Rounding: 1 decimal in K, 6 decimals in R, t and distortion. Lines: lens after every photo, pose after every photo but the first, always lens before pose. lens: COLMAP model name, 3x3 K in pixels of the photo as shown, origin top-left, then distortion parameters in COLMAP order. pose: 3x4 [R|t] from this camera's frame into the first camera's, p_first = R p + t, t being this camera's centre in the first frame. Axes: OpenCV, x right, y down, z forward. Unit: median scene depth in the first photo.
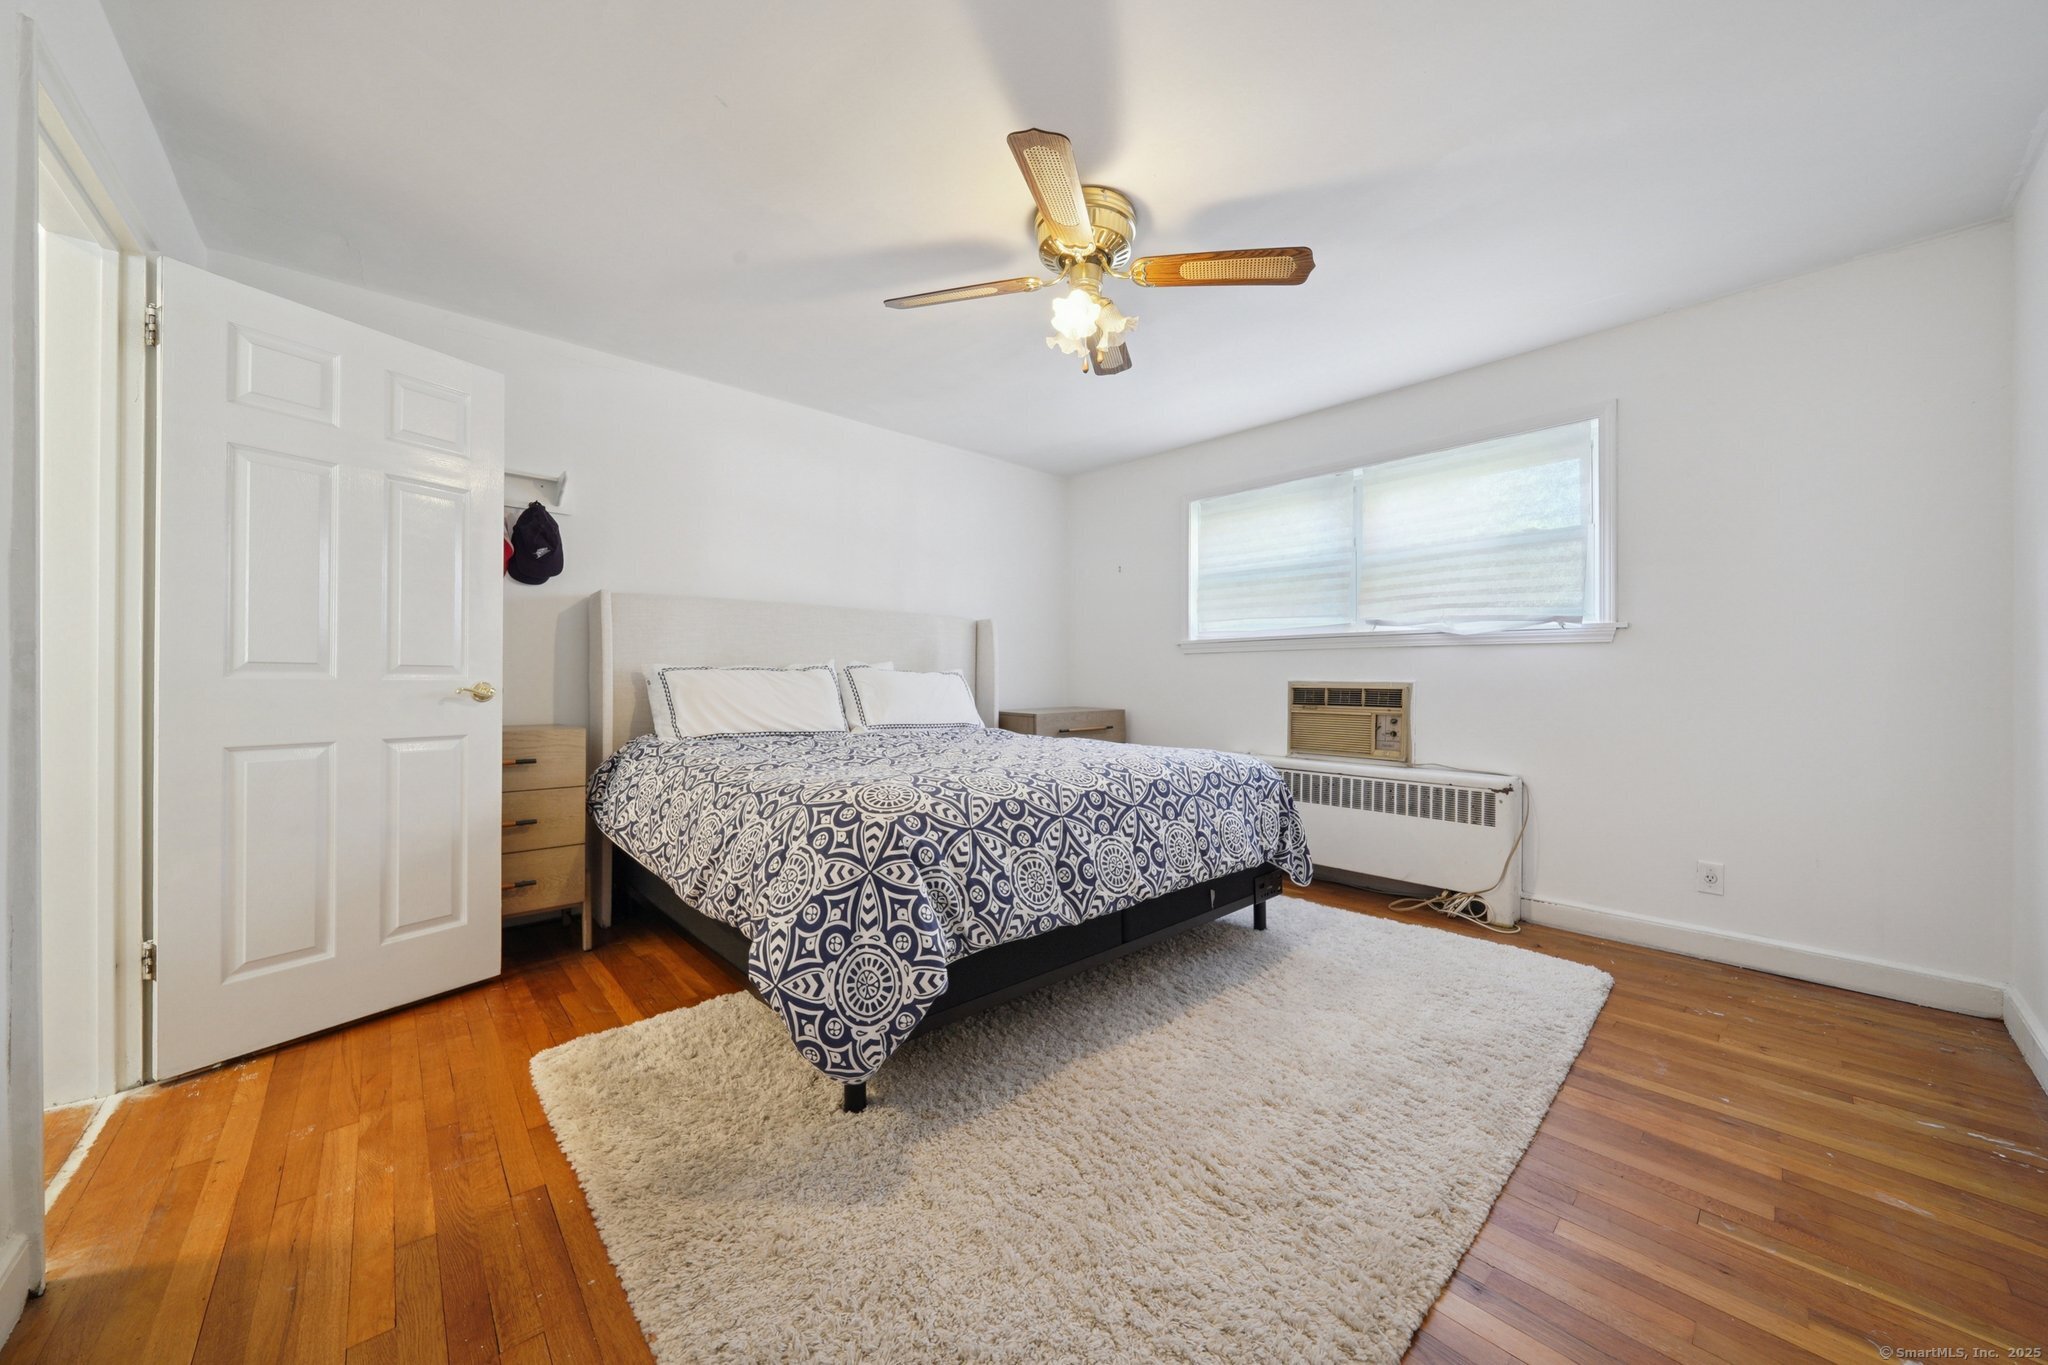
lens RADIAL K [[711.3, 0, 1025.0], [0, 711.3, 672.1], [0, 0, 1]] dist [0.000300, 0.000005]
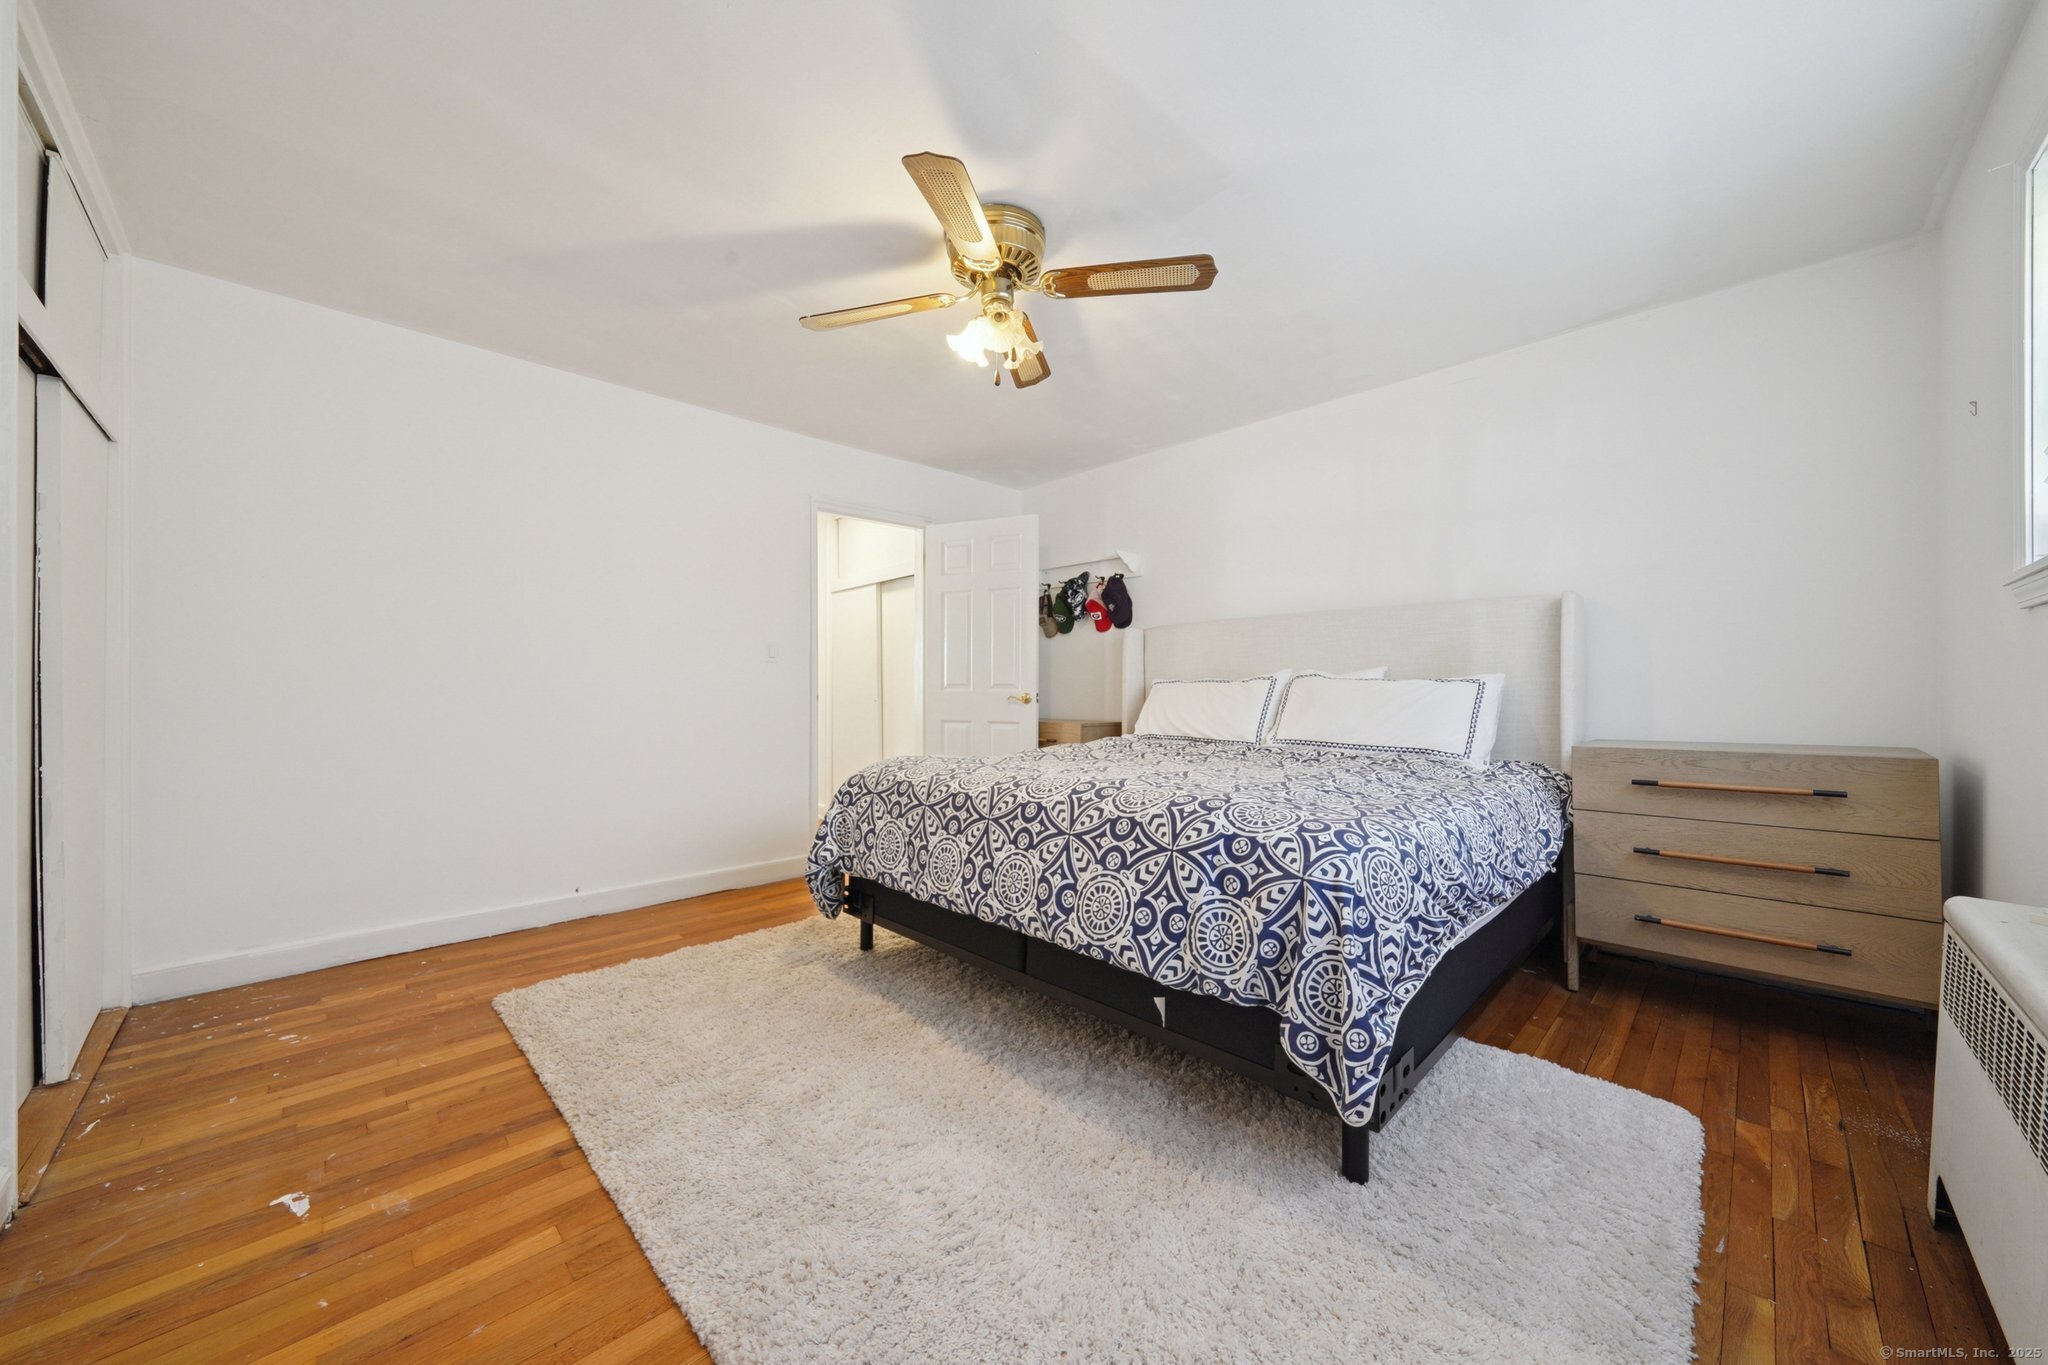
lens RADIAL K [[746.5, 0, 1024.0], [0, 746.5, 682.5], [0, 0, 1]] dist [-0.010063, -0.000007]
pose [[0.062007, -0.020454, -0.997866, 1.043687], [0.005057, 0.999784, -0.020179, 0.025713], [0.998063, -0.003795, 0.062097, 0.898021]]
